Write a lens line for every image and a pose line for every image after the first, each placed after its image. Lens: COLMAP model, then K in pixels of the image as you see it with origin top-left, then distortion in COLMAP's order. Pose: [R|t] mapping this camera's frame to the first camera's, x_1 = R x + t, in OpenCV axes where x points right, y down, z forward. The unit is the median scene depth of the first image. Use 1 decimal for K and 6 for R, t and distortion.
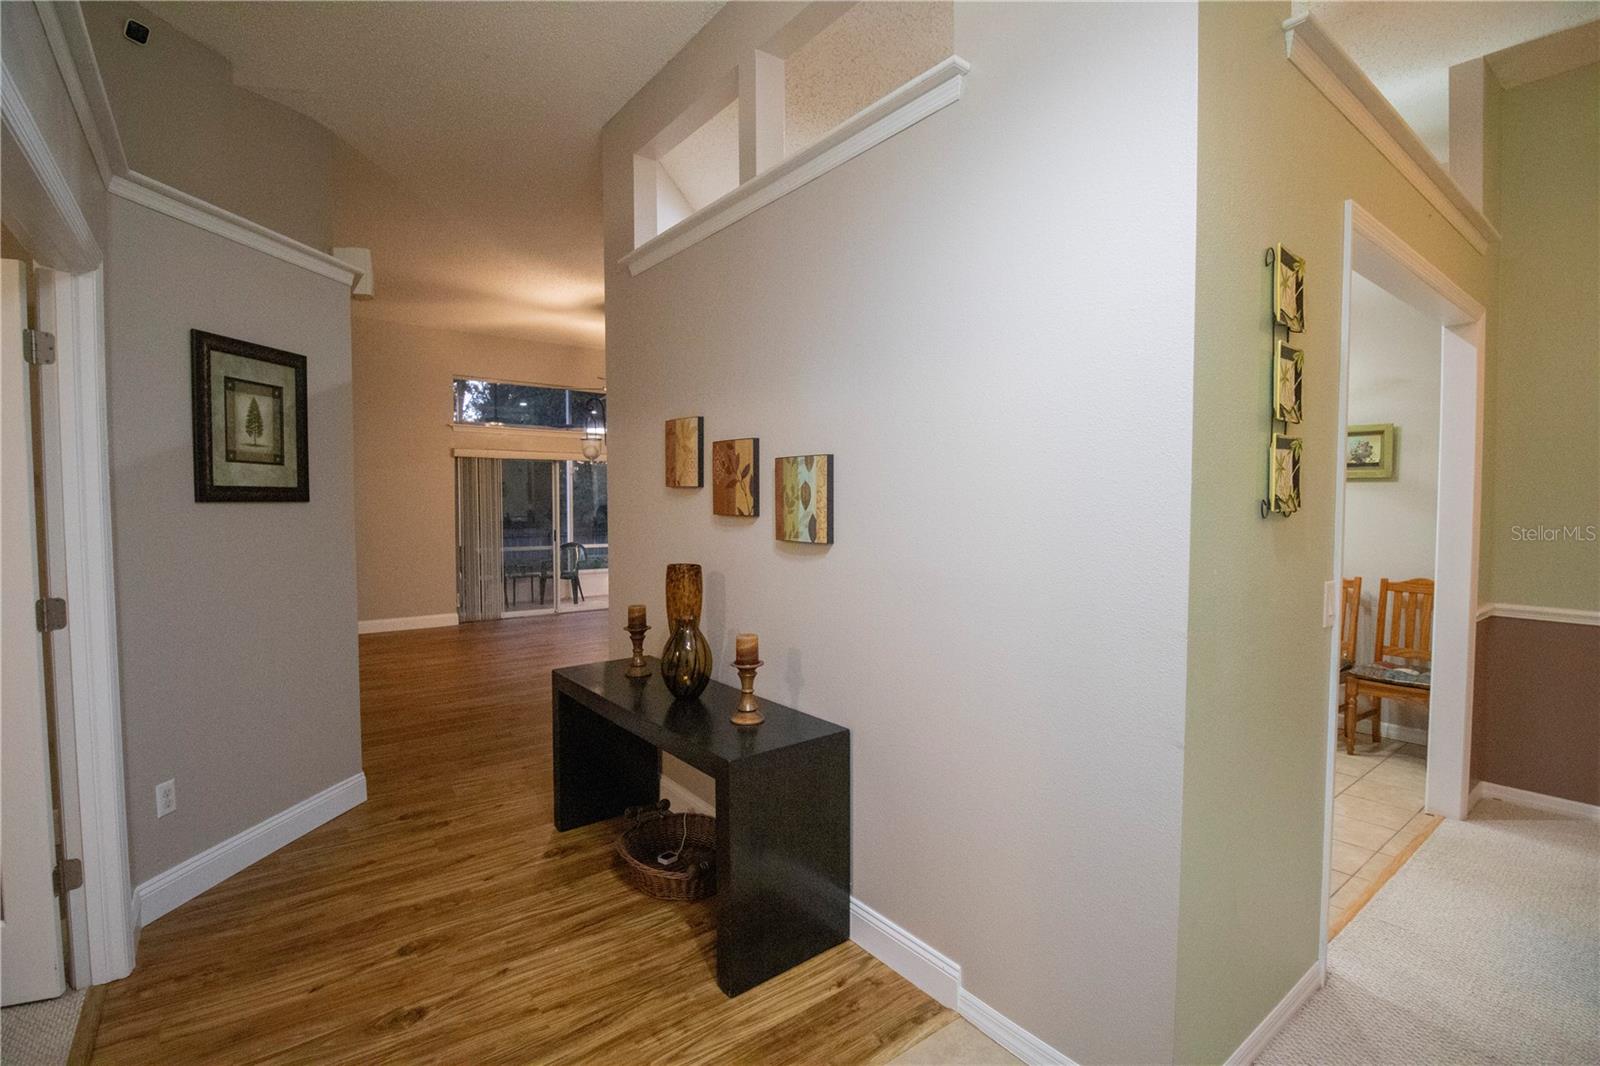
lens RADIAL K [[739.2, 0, 806.5], [0, 739.2, 532.7], [0, 0, 1]] dist [-0.001948, -0.011367]
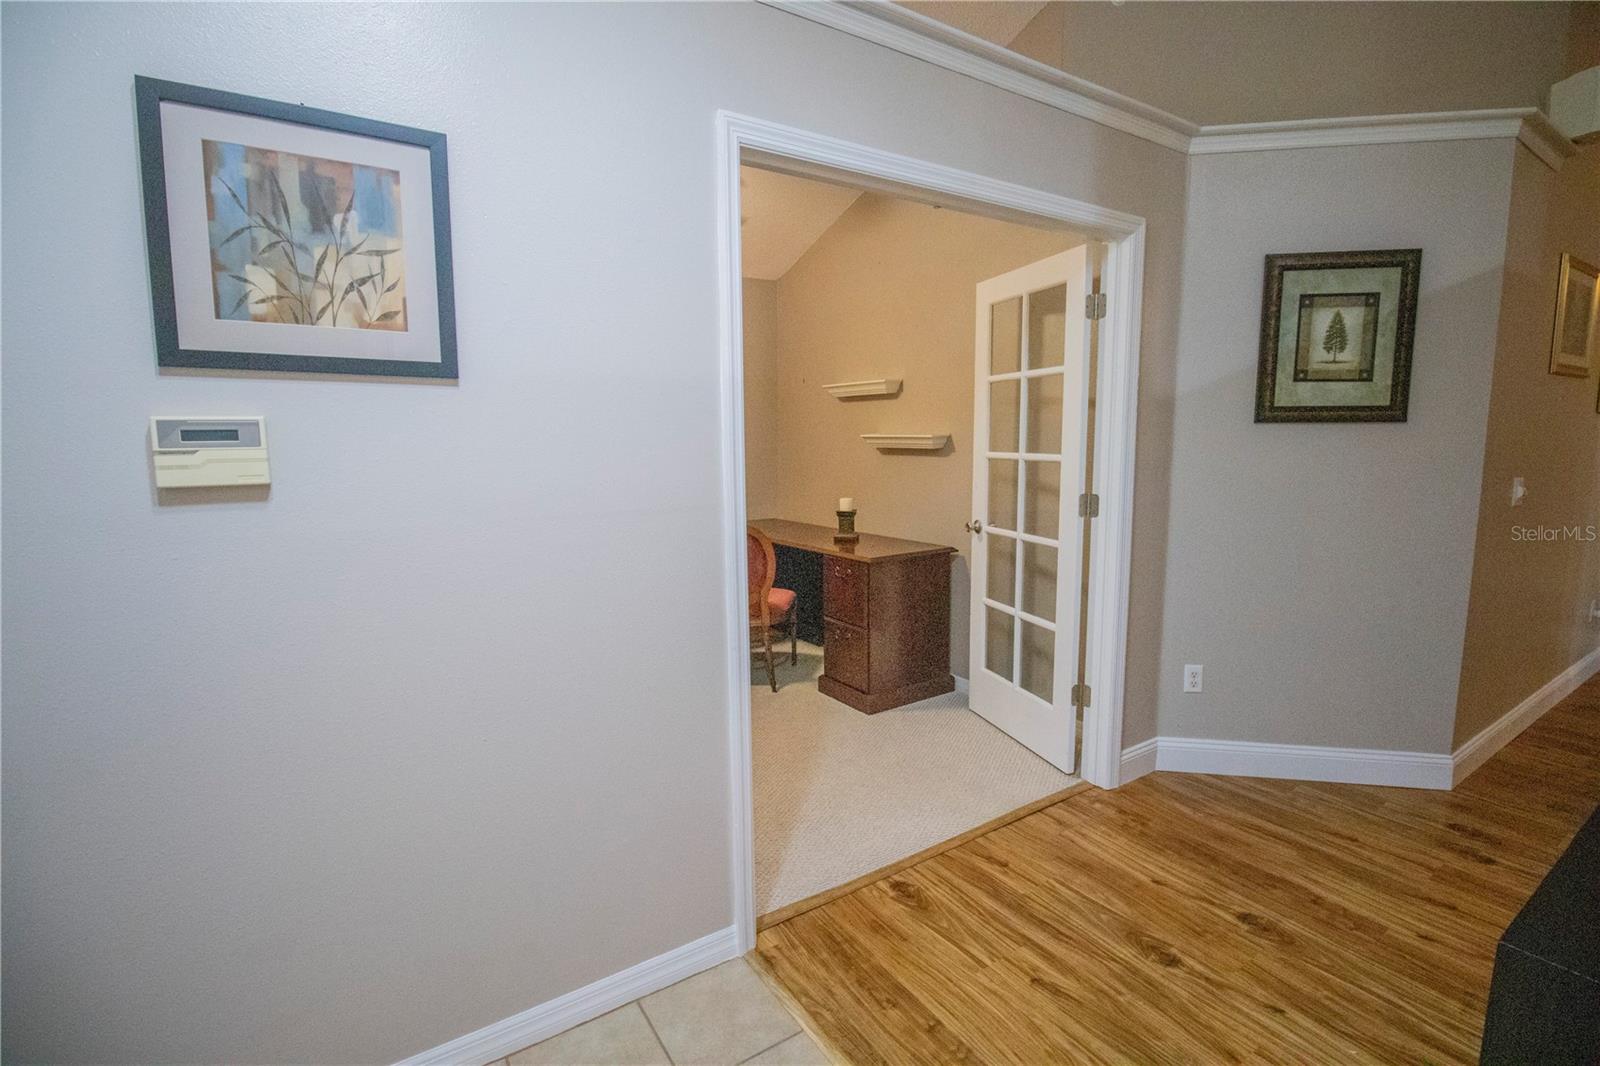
lens RADIAL K [[739.2, 0, 807.5], [0, 739.2, 527.0], [0, 0, 1]] dist [-0.001948, -0.011367]
pose [[-0.072089, 0.131137, -0.988740, 0.276244], [-0.038118, 0.990232, 0.134114, -0.010167], [0.996670, 0.047357, -0.066386, 0.414937]]
